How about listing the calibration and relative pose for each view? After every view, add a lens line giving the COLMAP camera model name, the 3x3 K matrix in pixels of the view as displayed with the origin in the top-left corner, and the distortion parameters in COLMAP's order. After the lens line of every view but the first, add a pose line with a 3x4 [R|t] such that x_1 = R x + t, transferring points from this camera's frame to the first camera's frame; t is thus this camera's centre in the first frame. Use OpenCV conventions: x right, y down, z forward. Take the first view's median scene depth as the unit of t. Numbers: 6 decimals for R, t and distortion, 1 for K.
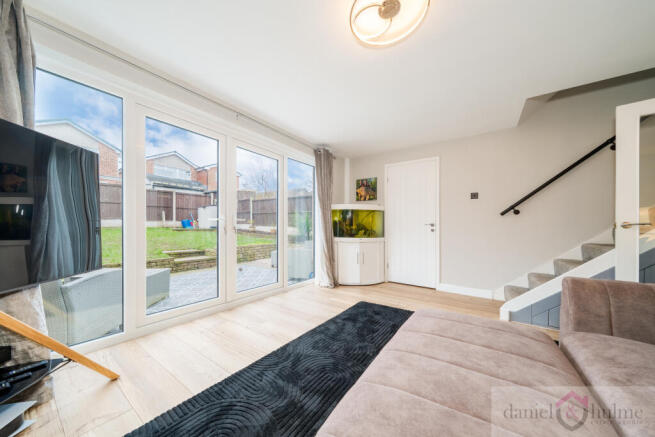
lens RADIAL K [[225.3, 0, 320.3], [0, 225.3, 227.2], [0, 0, 1]] dist [0.007345, -0.000147]
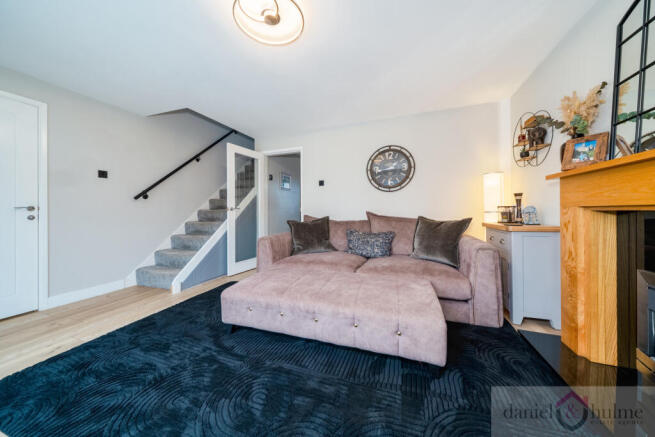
lens RADIAL K [[225.3, 0, 321.0], [0, 225.3, 210.7], [0, 0, 1]] dist [0.007345, -0.000147]
pose [[-0.269448, -0.005399, 0.963000, -0.280615], [0.008170, 0.999935, 0.007892, -0.002705], [-0.962980, 0.009994, -0.269386, 0.355447]]
